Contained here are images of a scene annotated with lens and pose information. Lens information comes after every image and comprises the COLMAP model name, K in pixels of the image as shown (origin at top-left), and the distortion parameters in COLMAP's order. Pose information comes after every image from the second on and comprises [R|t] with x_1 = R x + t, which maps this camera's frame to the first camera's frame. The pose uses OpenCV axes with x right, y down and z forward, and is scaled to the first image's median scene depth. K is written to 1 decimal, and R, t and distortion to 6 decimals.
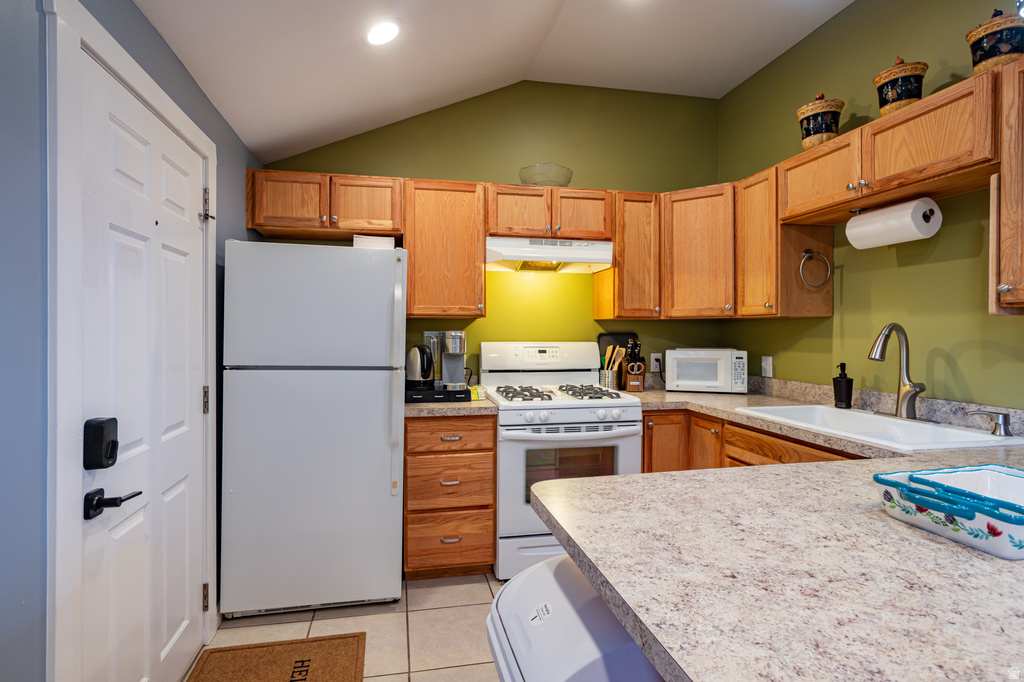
lens RADIAL K [[497.0, 0, 477.7], [0, 497.0, 333.7], [0, 0, 1]] dist [-0.006613, 0.007475]
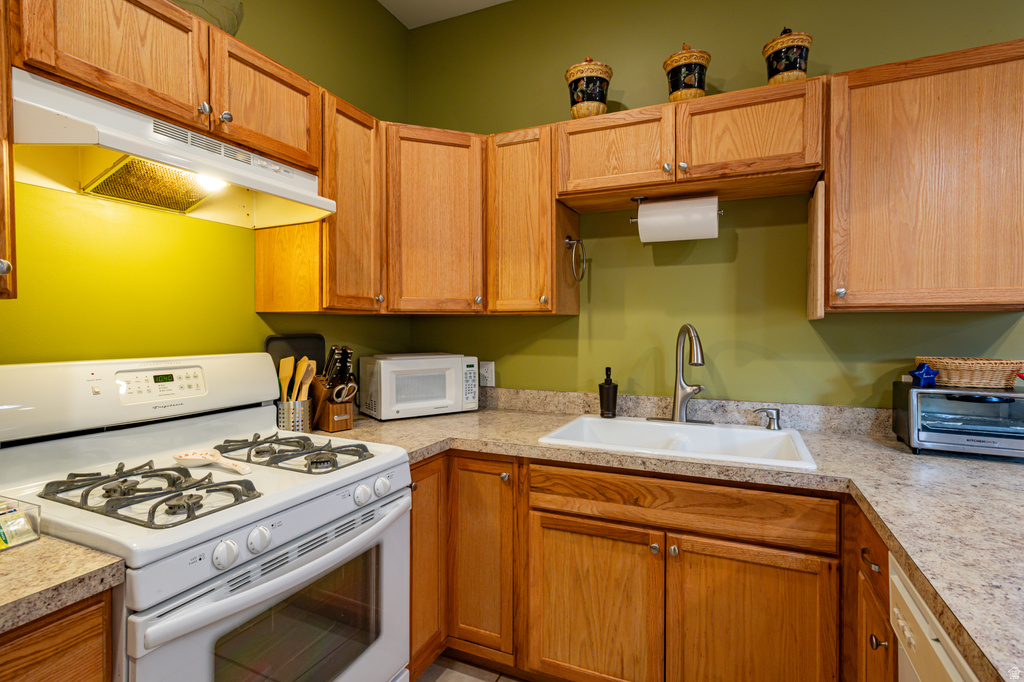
lens RADIAL K [[497.0, 0, 516.9], [0, 497.0, 332.2], [0, 0, 1]] dist [-0.006613, 0.007475]
pose [[0.544421, -0.010971, 0.838740, -0.098911], [0.004276, 0.999938, 0.010304, -0.013165], [-0.838801, -0.002023, 0.544434, 0.587635]]
